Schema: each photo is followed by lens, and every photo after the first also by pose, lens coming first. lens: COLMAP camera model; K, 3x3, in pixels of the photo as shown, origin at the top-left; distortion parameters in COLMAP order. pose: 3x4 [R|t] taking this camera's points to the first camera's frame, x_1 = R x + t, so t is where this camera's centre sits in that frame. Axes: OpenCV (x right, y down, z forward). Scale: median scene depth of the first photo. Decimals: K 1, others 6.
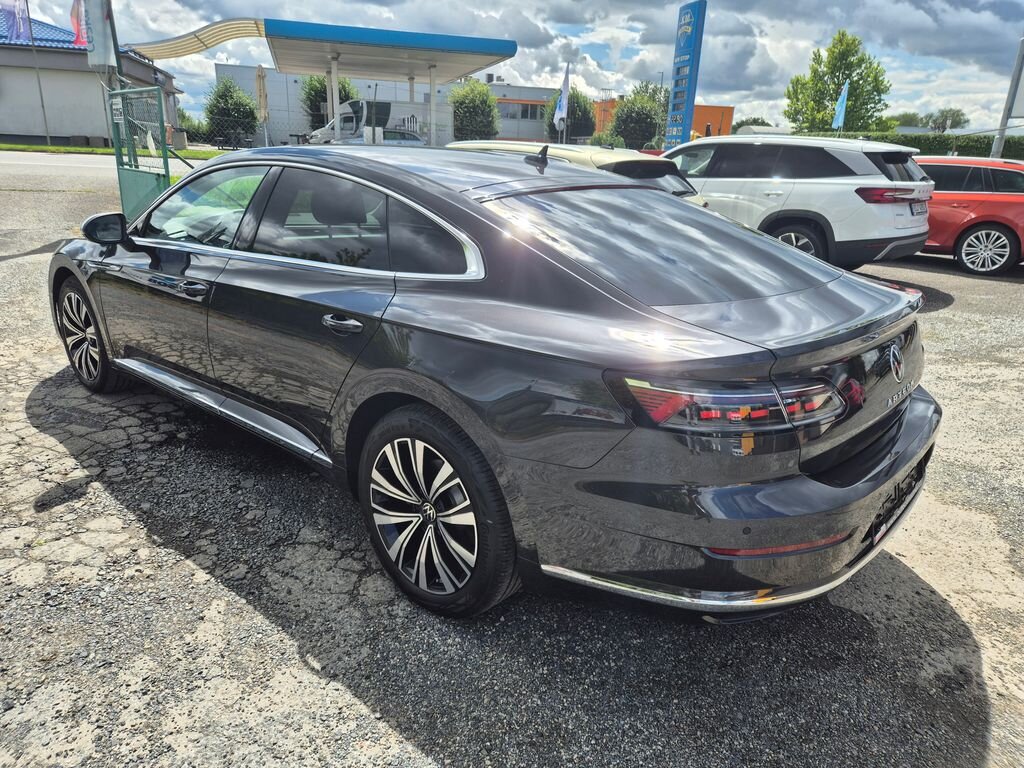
lens RADIAL K [[675.9, 0, 513.4], [0, 675.9, 381.3], [0, 0, 1]] dist [0.045185, -0.032261]
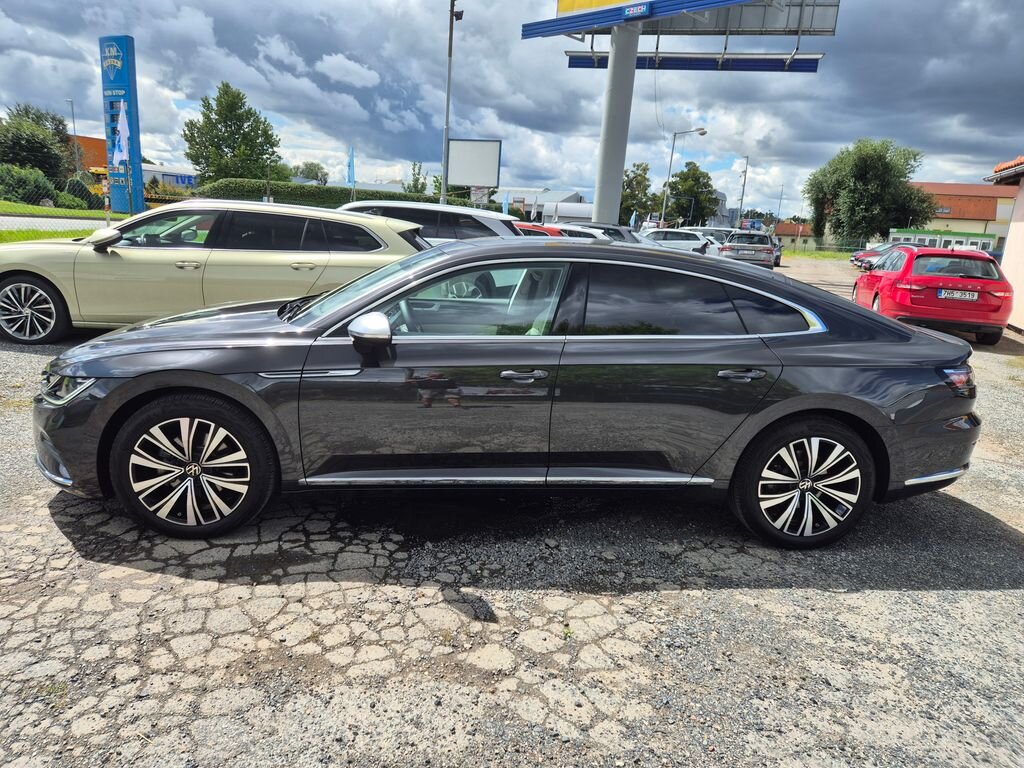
lens RADIAL K [[675.9, 0, 506.5], [0, 675.9, 380.8], [0, 0, 1]] dist [0.045185, -0.032261]
pose [[0.690175, -0.150146, 0.707894, -1.180291], [0.189024, 0.981681, 0.023924, -0.147058], [-0.698519, 0.117297, 0.705913, 0.248416]]
